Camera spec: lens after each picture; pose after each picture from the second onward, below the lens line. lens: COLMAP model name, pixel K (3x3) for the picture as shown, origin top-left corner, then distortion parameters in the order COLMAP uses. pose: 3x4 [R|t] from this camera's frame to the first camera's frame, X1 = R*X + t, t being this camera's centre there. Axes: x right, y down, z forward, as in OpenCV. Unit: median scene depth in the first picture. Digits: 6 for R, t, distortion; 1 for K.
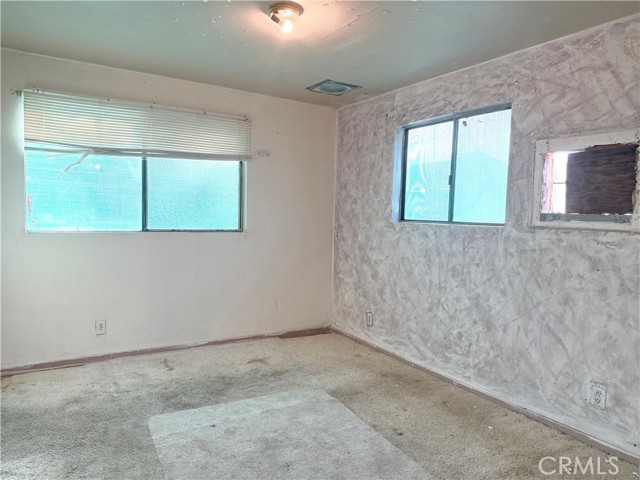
lens RADIAL K [[442.5, 0, 318.5], [0, 442.5, 241.5], [0, 0, 1]] dist [0.038167, -0.012007]
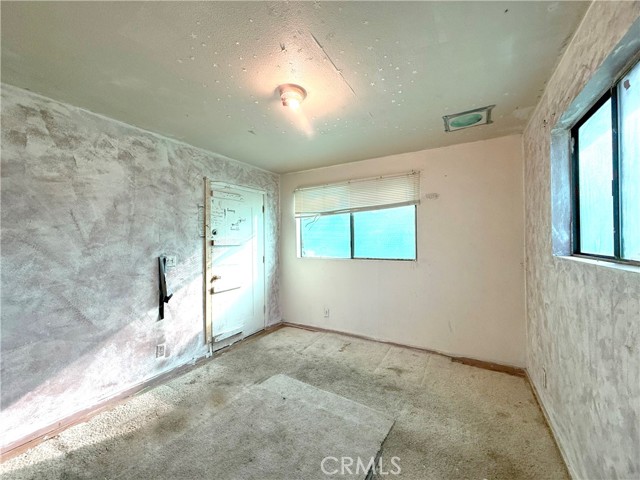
lens RADIAL K [[256.2, 0, 319.8], [0, 256.2, 239.6], [0, 0, 1]] dist [0.013626, -0.000755]
pose [[0.476805, -0.034201, -0.878344, 0.405536], [-0.035431, 0.997683, -0.058081, -0.036276], [0.878295, 0.058814, 0.474488, 0.492656]]
